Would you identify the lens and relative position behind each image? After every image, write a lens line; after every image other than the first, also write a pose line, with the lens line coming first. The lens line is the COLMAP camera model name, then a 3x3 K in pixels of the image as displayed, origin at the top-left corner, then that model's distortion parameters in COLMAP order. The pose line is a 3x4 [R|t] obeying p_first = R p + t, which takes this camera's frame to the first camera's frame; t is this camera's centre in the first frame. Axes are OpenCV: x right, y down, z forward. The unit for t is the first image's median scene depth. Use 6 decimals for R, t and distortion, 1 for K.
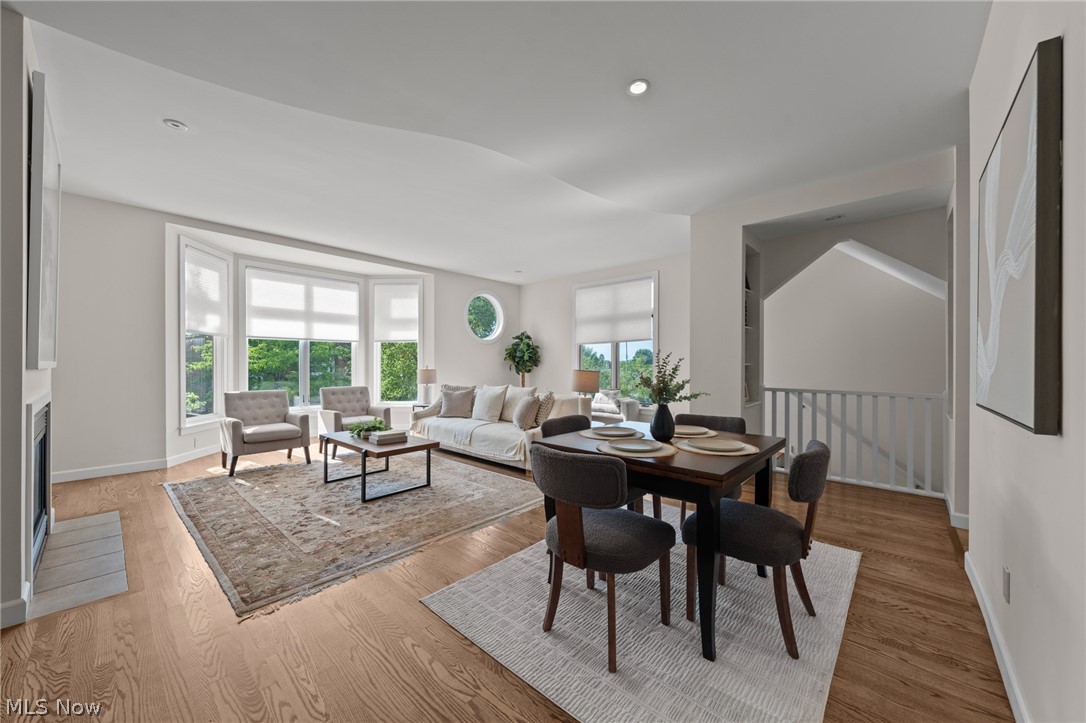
lens RADIAL K [[399.6, 0, 546.3], [0, 399.6, 366.1], [0, 0, 1]] dist [-0.001398, -0.000003]
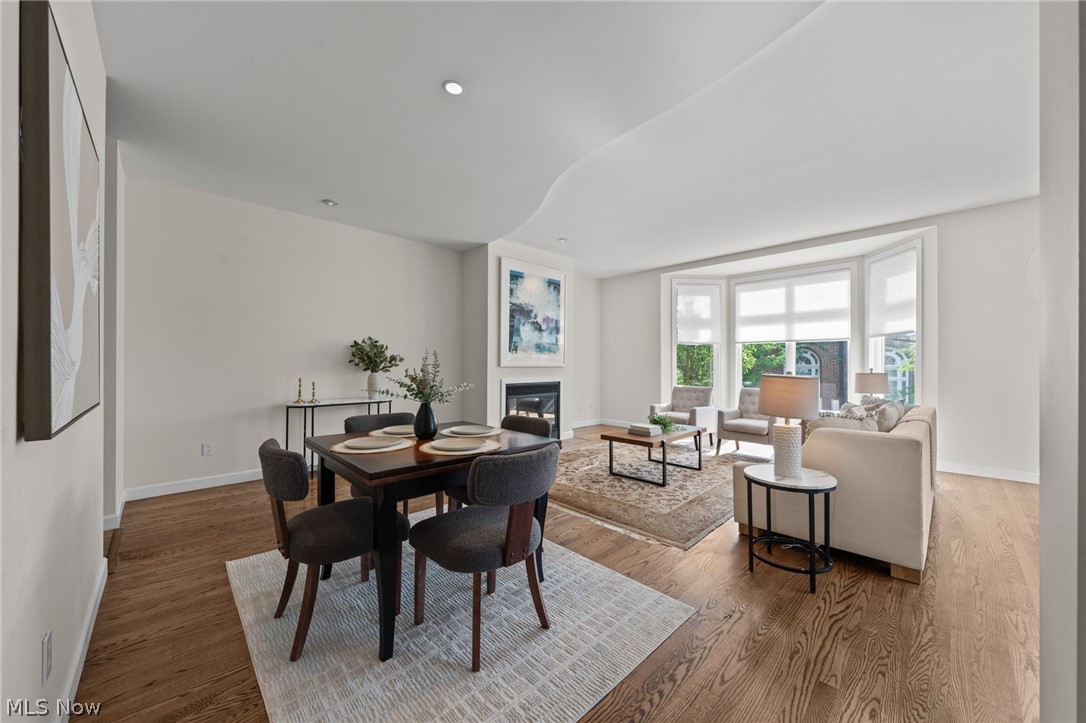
lens RADIAL K [[396.1, 0, 547.6], [0, 396.1, 364.6], [0, 0, 1]] dist [-0.000737, -0.000070]
pose [[-0.069078, -0.002511, -0.997608, 0.554987], [-0.007730, 0.999968, -0.001982, -0.001232], [0.997581, 0.007574, -0.069096, 0.600558]]
